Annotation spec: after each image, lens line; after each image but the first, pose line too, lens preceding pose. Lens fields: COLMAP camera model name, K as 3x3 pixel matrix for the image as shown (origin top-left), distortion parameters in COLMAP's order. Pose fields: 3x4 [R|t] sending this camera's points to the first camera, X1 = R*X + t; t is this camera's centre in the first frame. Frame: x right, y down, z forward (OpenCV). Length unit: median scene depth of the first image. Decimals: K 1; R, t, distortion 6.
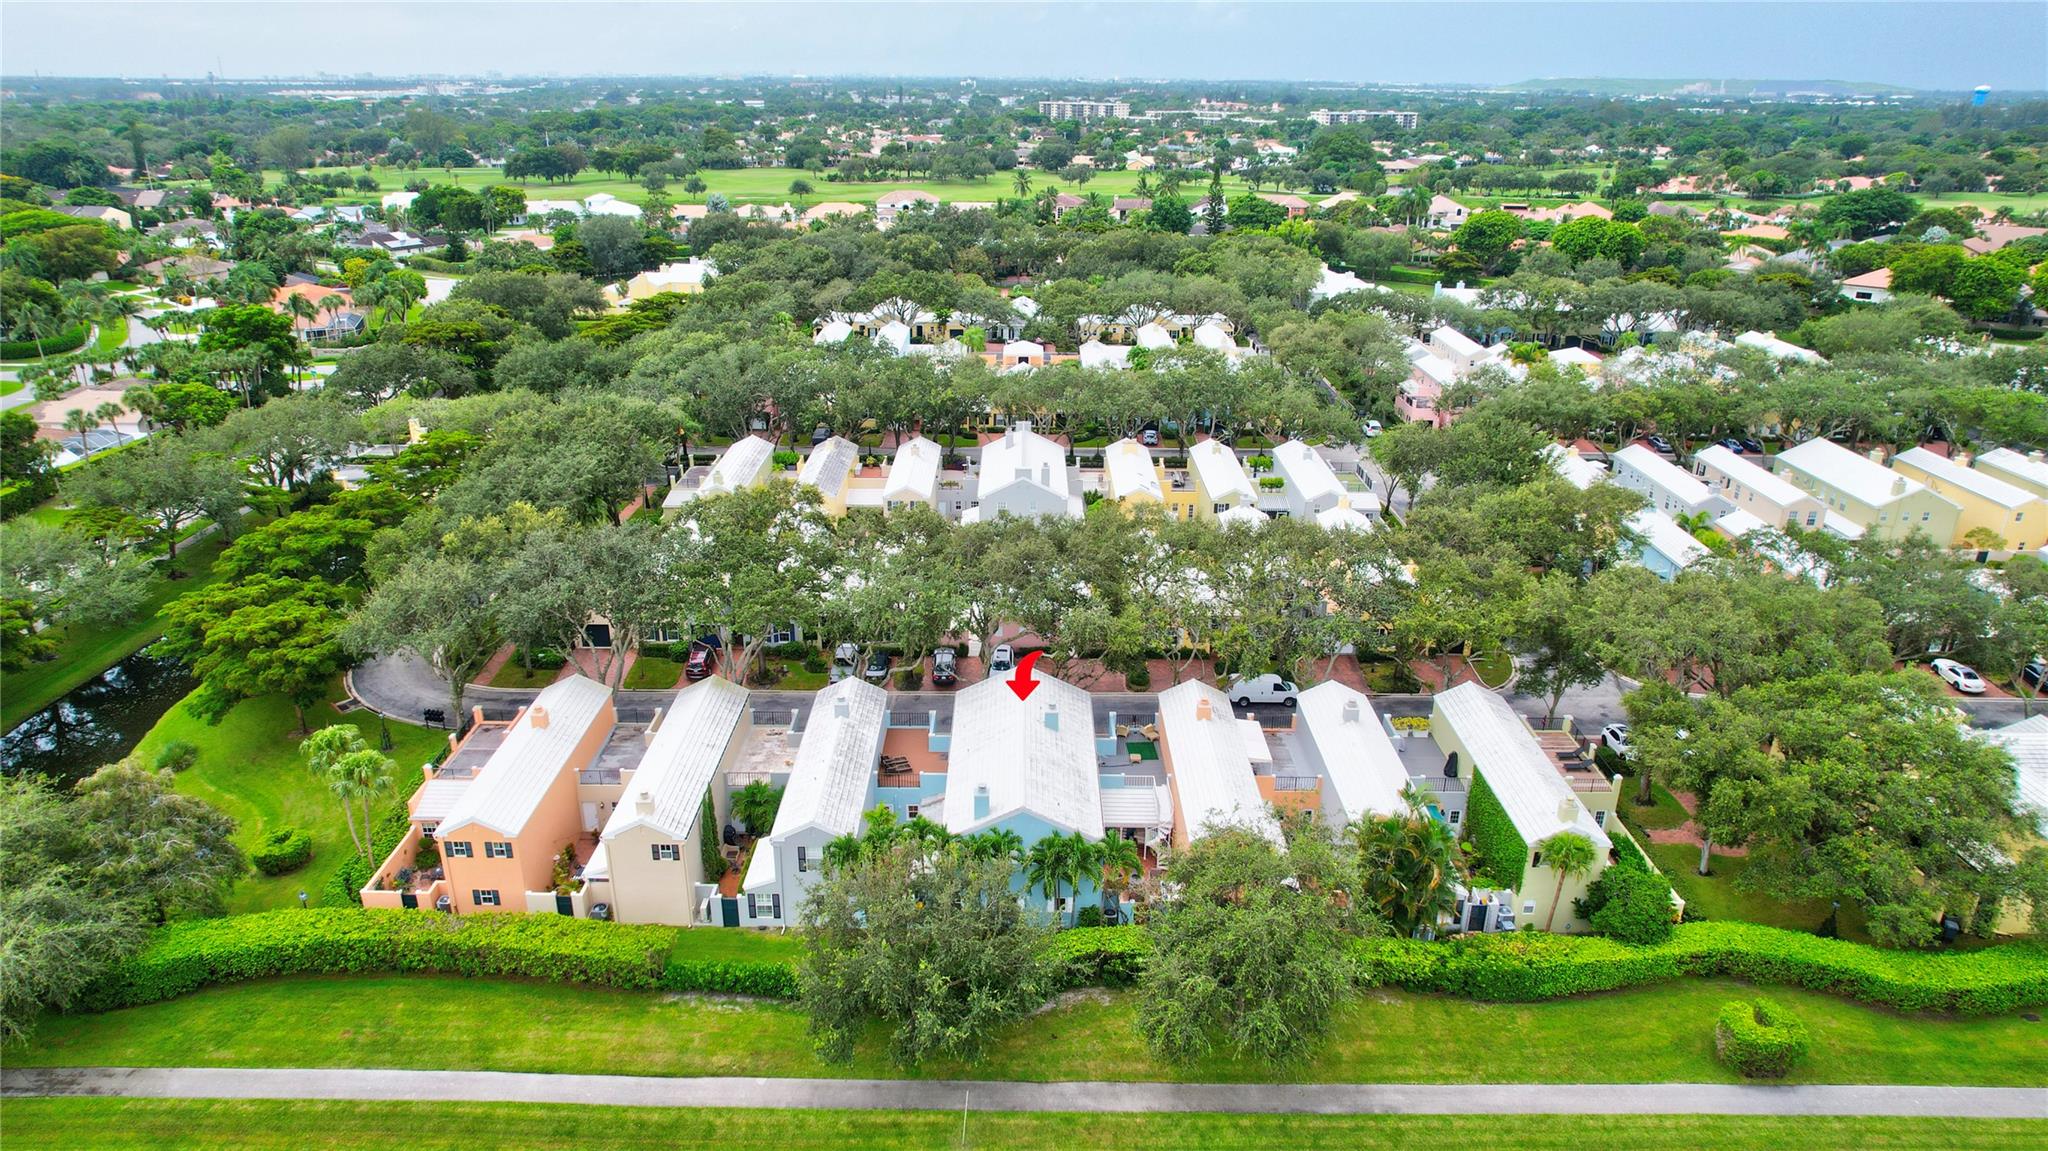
lens RADIAL K [[1295.0, 0, 1024.0], [0, 1295.0, 575.5], [0, 0, 1]] dist [-0.080947, 0.059077]
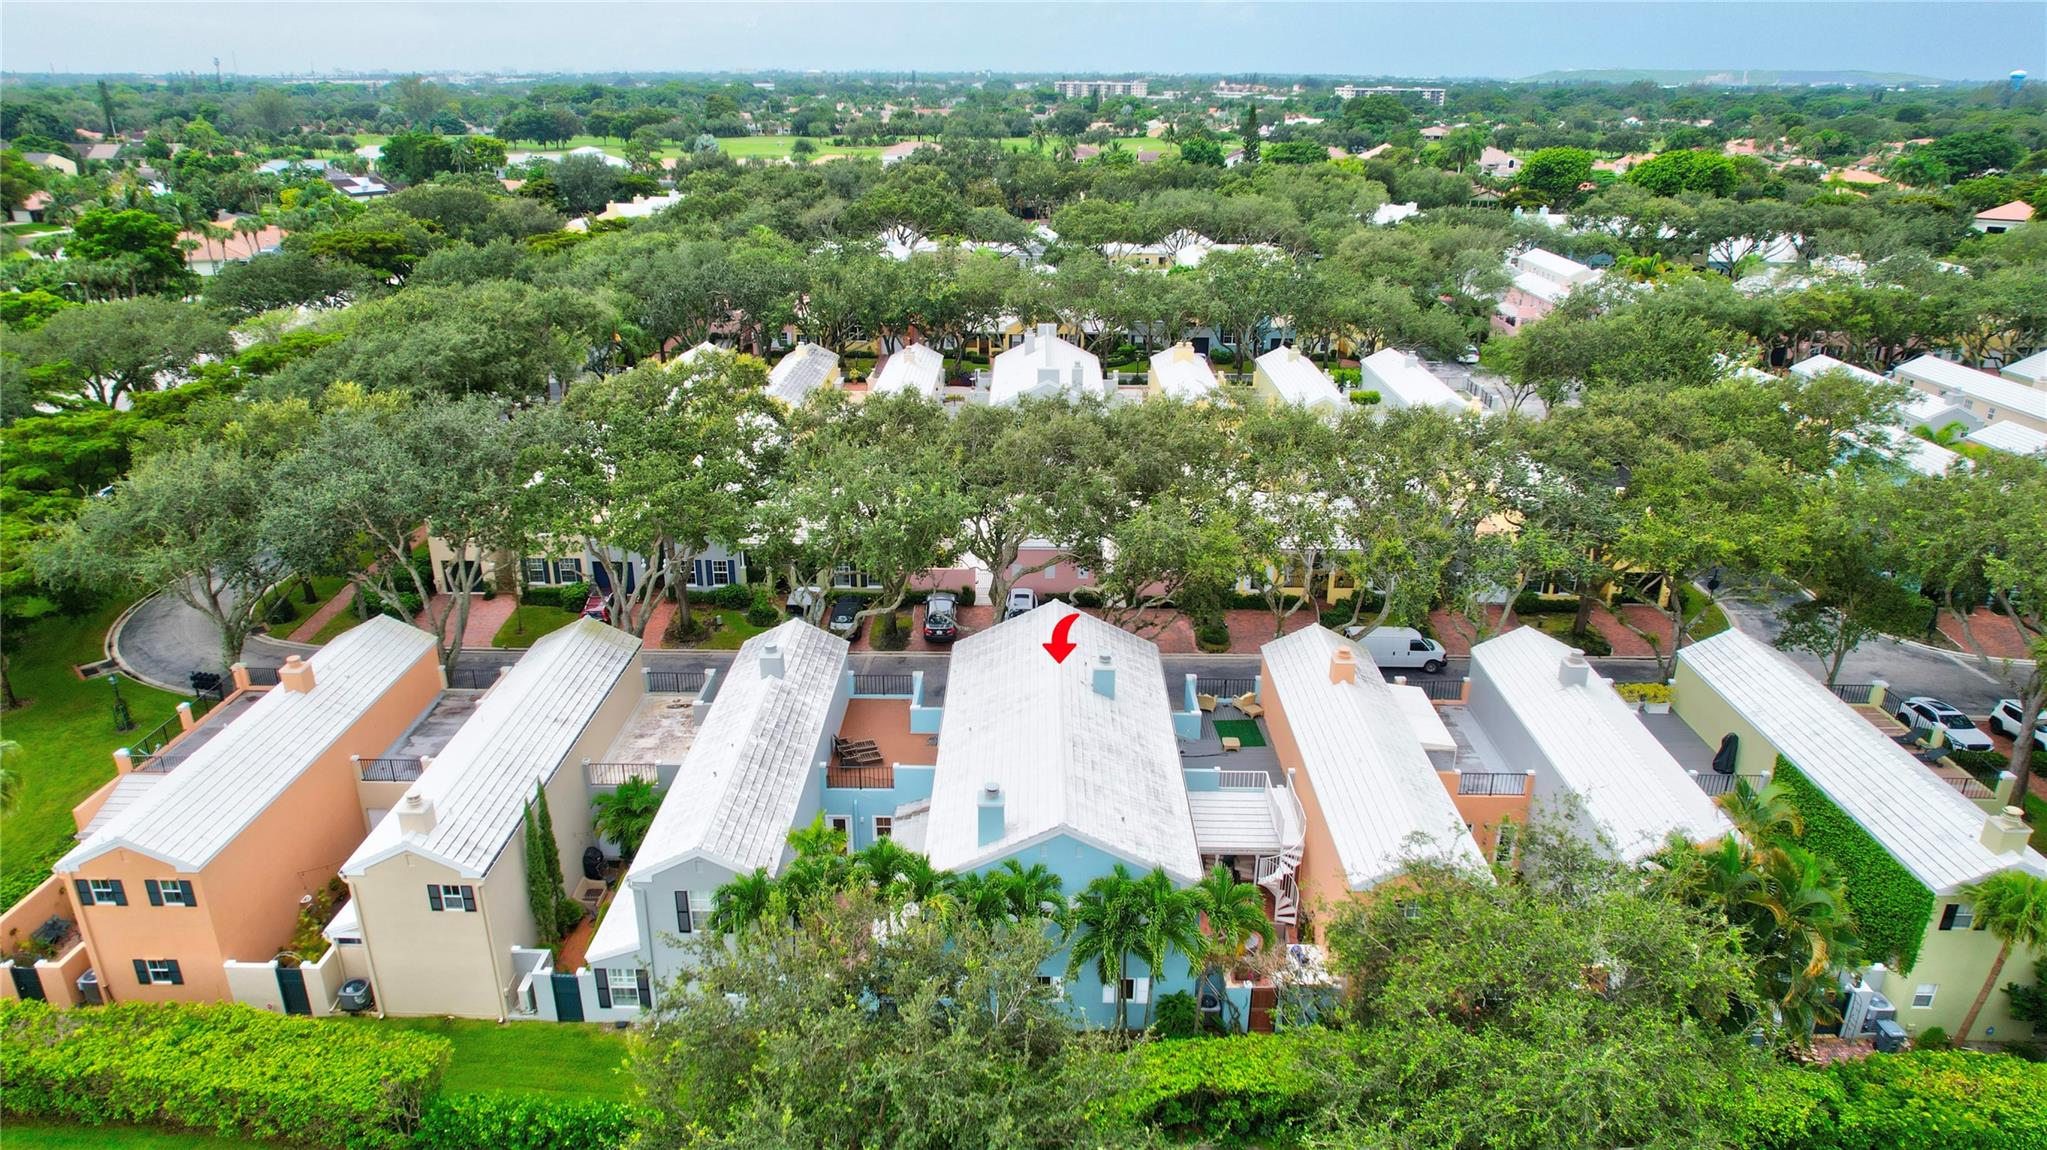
lens RADIAL K [[1294.4, 0, 1023.5], [0, 1294.4, 575.0], [0, 0, 1]] dist [-0.080947, 0.059077]
pose [[0.999939, 0.001631, -0.010938, -0.009804], [-0.001606, 0.999996, 0.002276, 0.053843], [0.010942, -0.002259, 0.999938, 0.343143]]
